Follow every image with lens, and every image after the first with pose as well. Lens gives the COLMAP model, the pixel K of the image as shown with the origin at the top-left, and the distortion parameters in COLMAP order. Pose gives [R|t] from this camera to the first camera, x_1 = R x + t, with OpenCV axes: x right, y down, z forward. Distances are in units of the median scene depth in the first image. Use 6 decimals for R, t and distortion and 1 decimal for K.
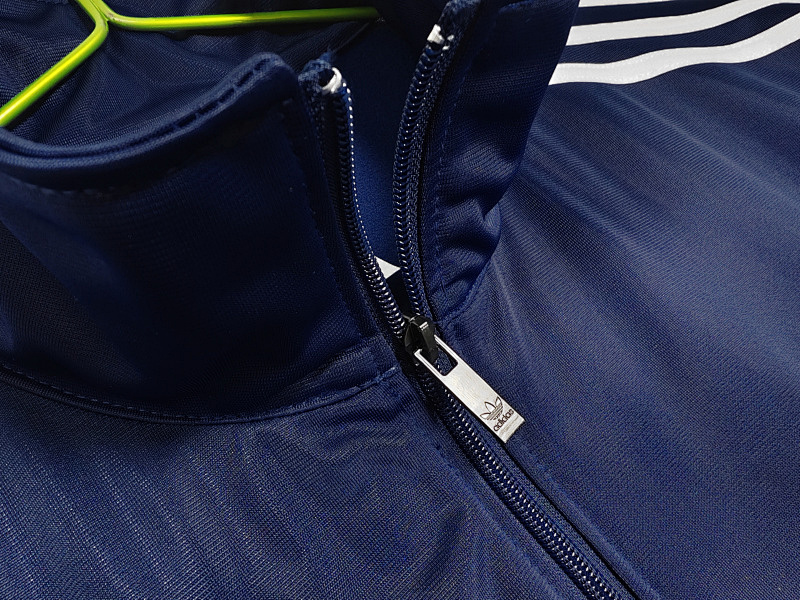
lens RADIAL K [[538.8, 0, 398.0], [0, 538.8, 302.3], [0, 0, 1]] dist [-0.006968, 0.004427]
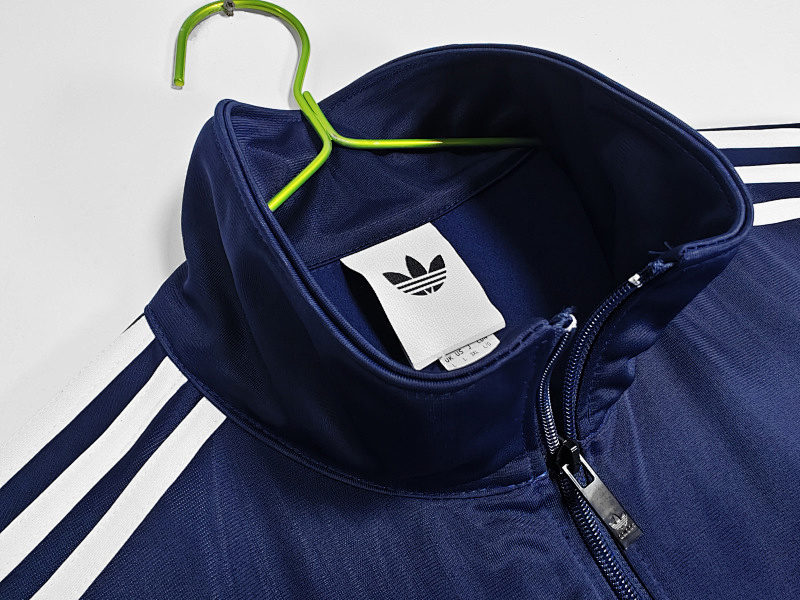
lens RADIAL K [[538.8, 0, 401.5], [0, 538.8, 295.9], [0, 0, 1]] dist [-0.006968, 0.004427]
pose [[0.984587, 0.138088, -0.107334, -0.261378], [-0.138183, 0.990385, 0.006591, -0.260728], [0.107212, 0.008342, 0.994201, -0.328052]]
